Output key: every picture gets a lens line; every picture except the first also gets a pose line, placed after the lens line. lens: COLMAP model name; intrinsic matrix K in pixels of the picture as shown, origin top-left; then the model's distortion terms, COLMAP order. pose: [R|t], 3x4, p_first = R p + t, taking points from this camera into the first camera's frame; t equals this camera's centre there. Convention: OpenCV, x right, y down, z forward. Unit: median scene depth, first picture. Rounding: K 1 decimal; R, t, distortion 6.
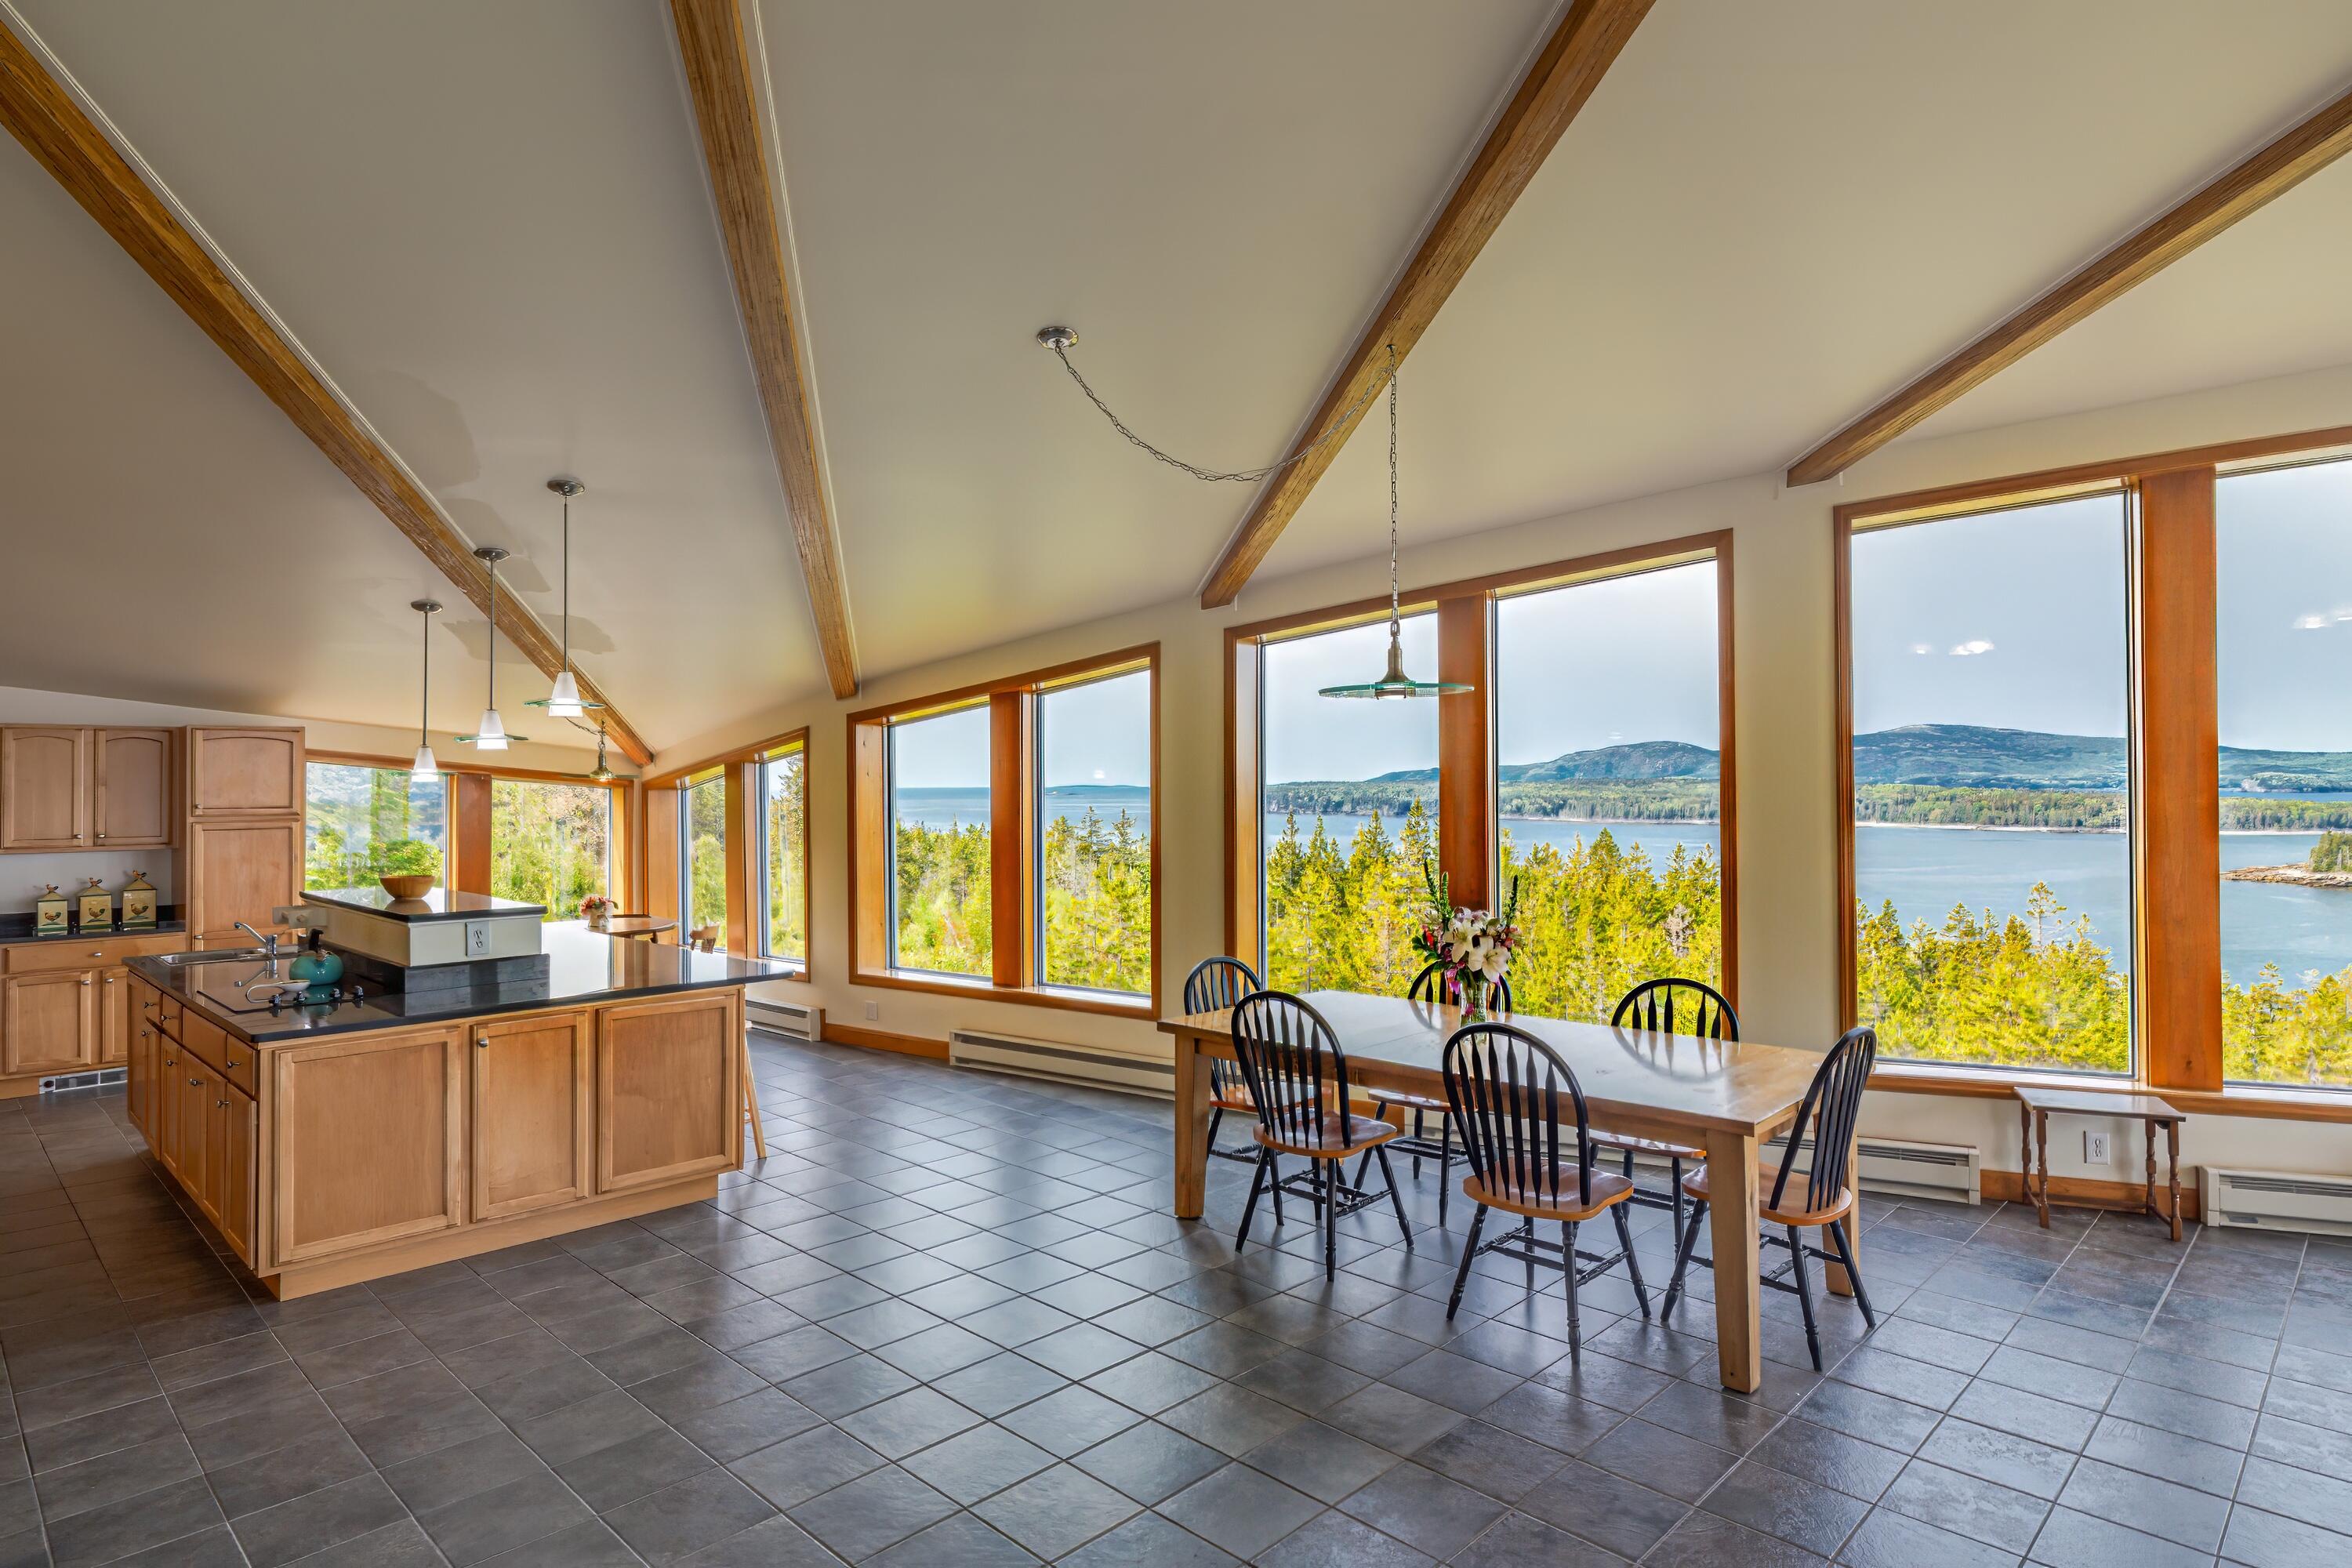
lens RADIAL K [[1297.1, 0, 1182.0], [0, 1297.1, 766.7], [0, 0, 1]] dist [0.010508, -0.000220]
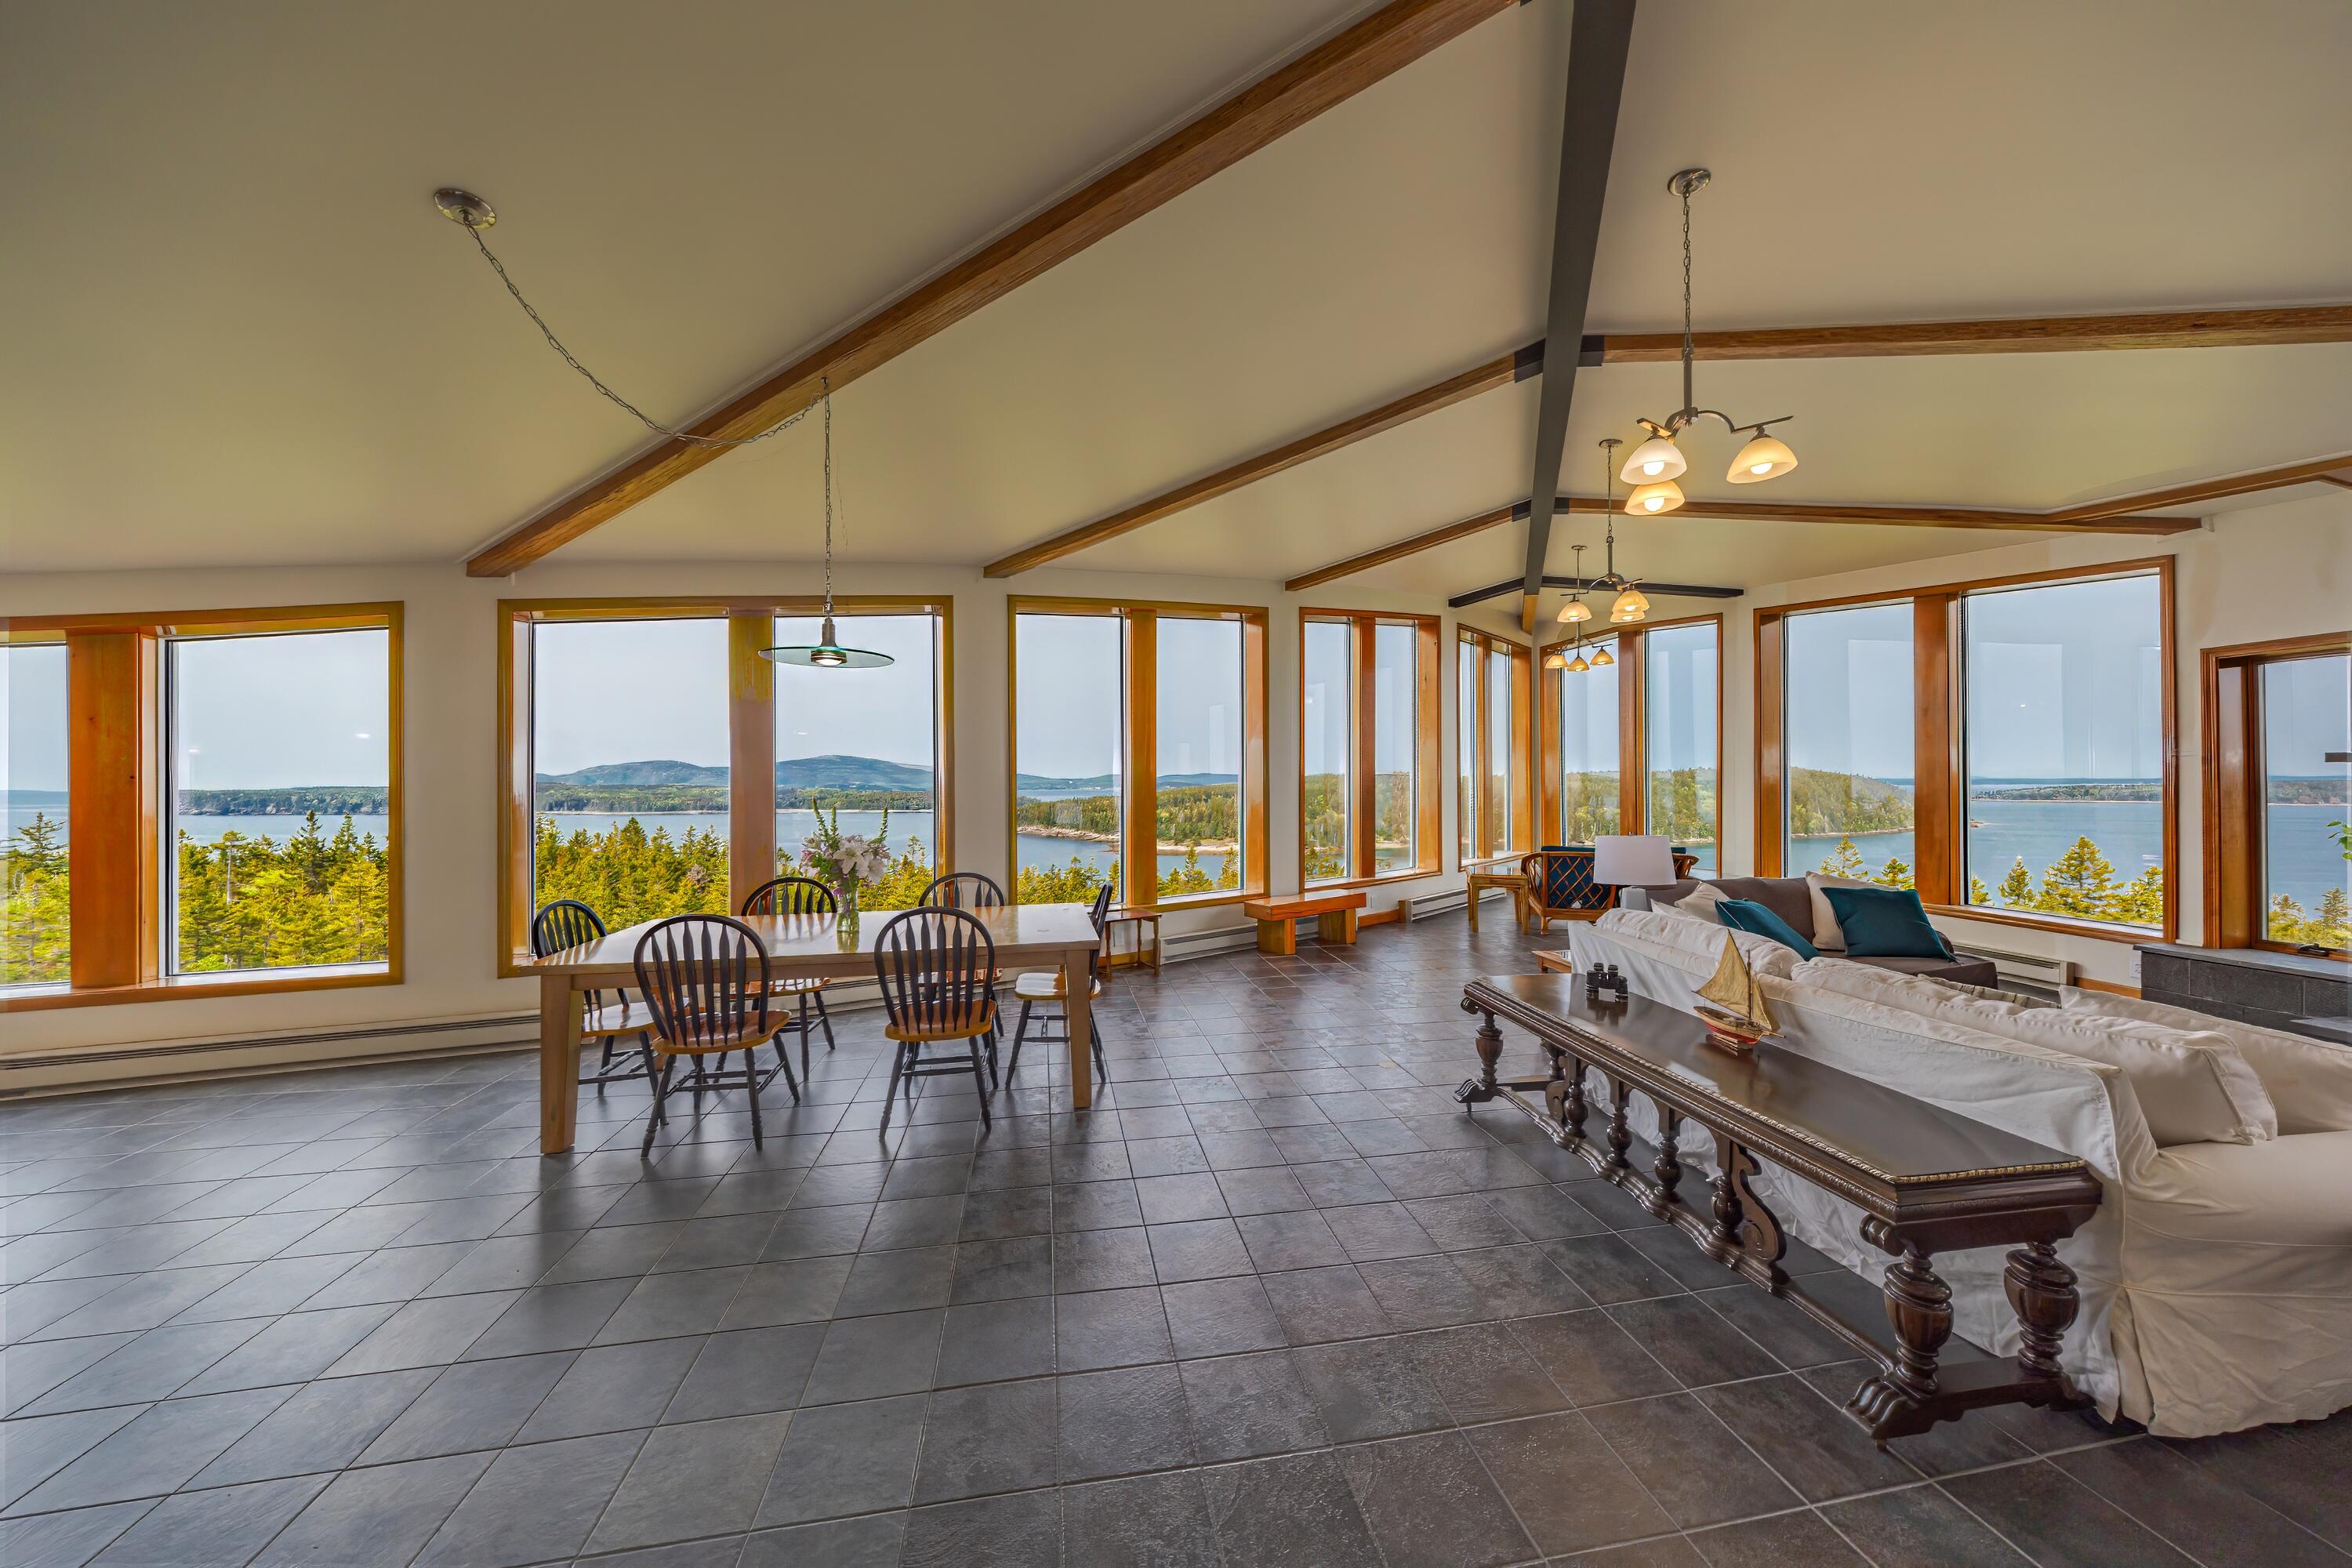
lens RADIAL K [[754.4, 0, 1176.0], [0, 754.4, 784.0], [0, 0, 1]] dist [0.001271, 0.000327]
pose [[0.588927, 0.003216, 0.808180, -0.141757], [-0.010625, 0.999936, 0.003763, 0.036024], [-0.808117, -0.010803, 0.588923, 0.186858]]
